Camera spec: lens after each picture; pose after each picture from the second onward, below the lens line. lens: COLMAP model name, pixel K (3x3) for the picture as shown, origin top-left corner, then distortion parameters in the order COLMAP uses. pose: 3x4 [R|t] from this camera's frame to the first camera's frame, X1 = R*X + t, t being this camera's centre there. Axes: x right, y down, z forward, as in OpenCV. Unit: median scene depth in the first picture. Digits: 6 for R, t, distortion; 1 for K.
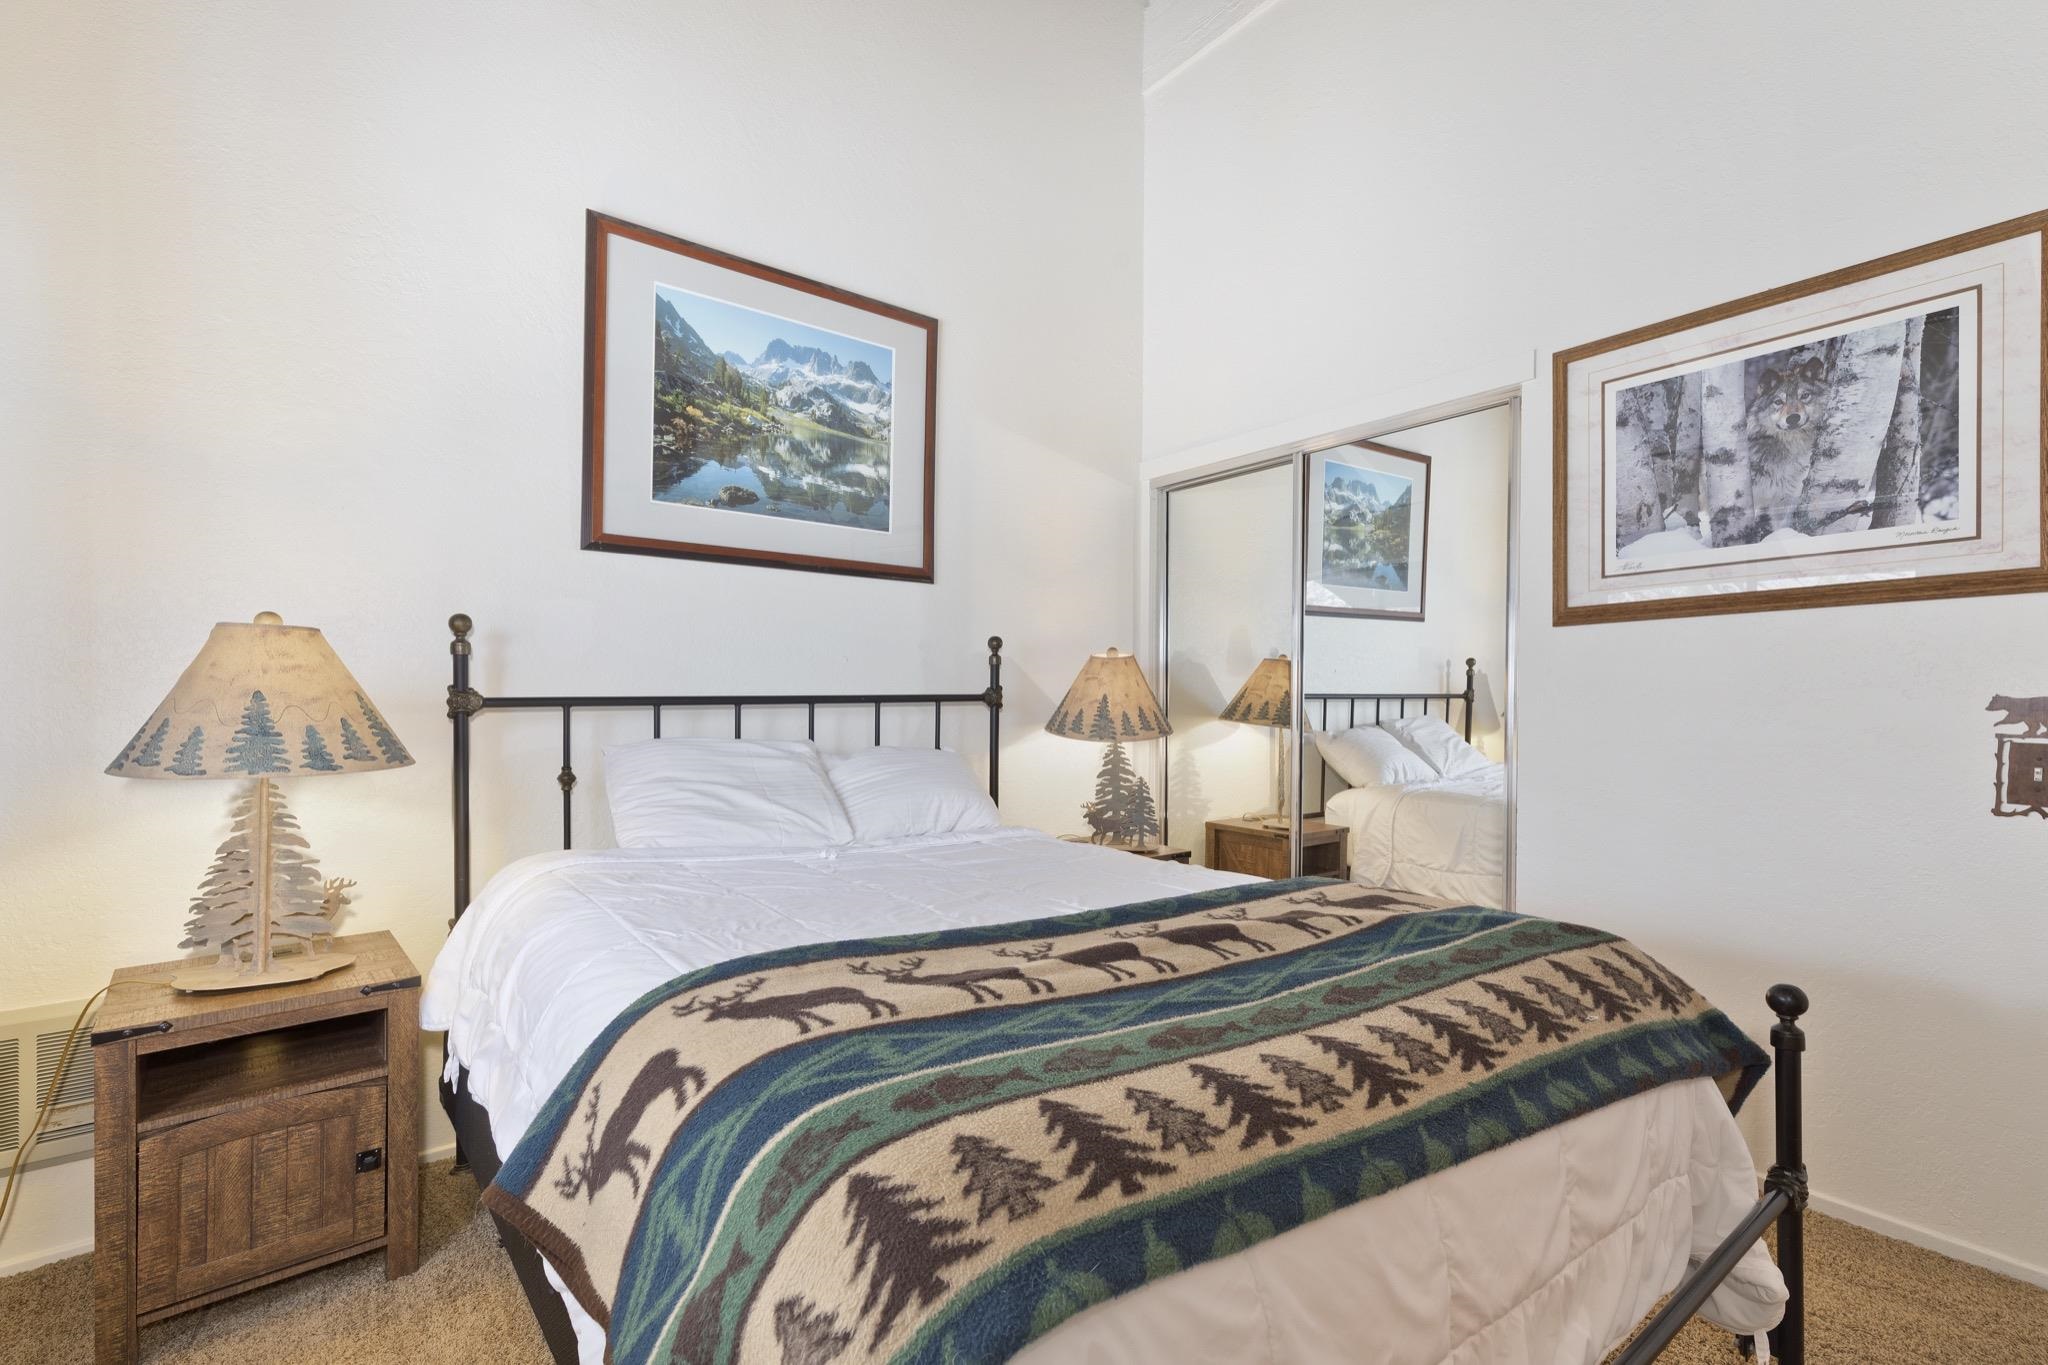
lens RADIAL K [[923.2, 0, 1027.1], [0, 923.2, 718.9], [0, 0, 1]] dist [0.002647, 0.000061]
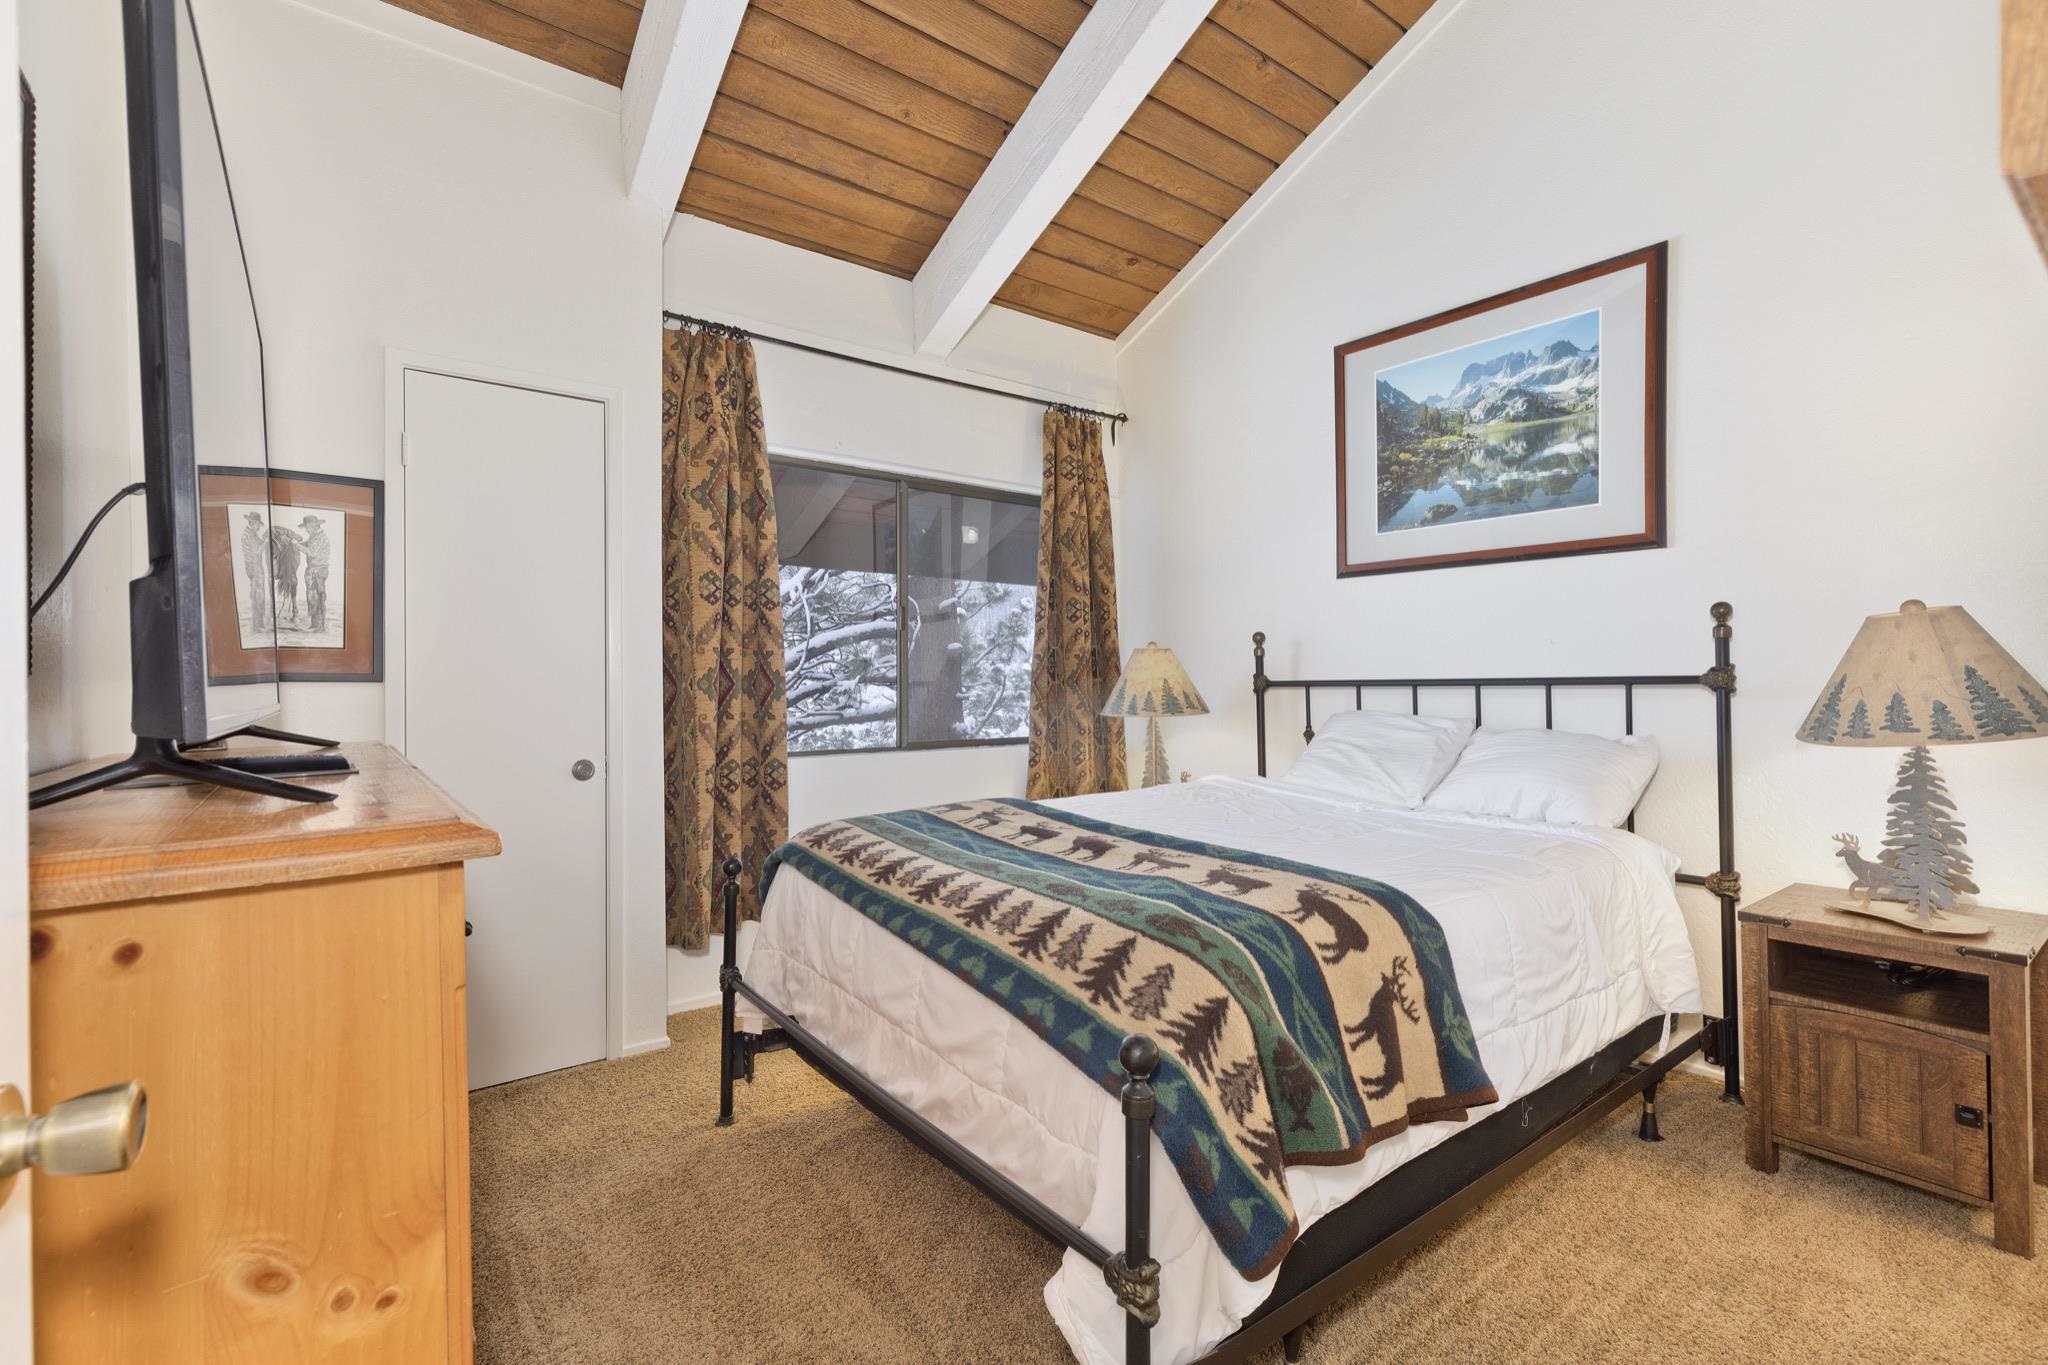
lens RADIAL K [[924.1, 0, 1028.7], [0, 924.1, 674.5], [0, 0, 1]] dist [0.002996, 0.000333]
pose [[-0.012078, -0.001206, -0.999926, 0.859219], [-0.010361, 0.999946, -0.001081, -0.022632], [0.999873, 0.010348, -0.012090, 0.465986]]
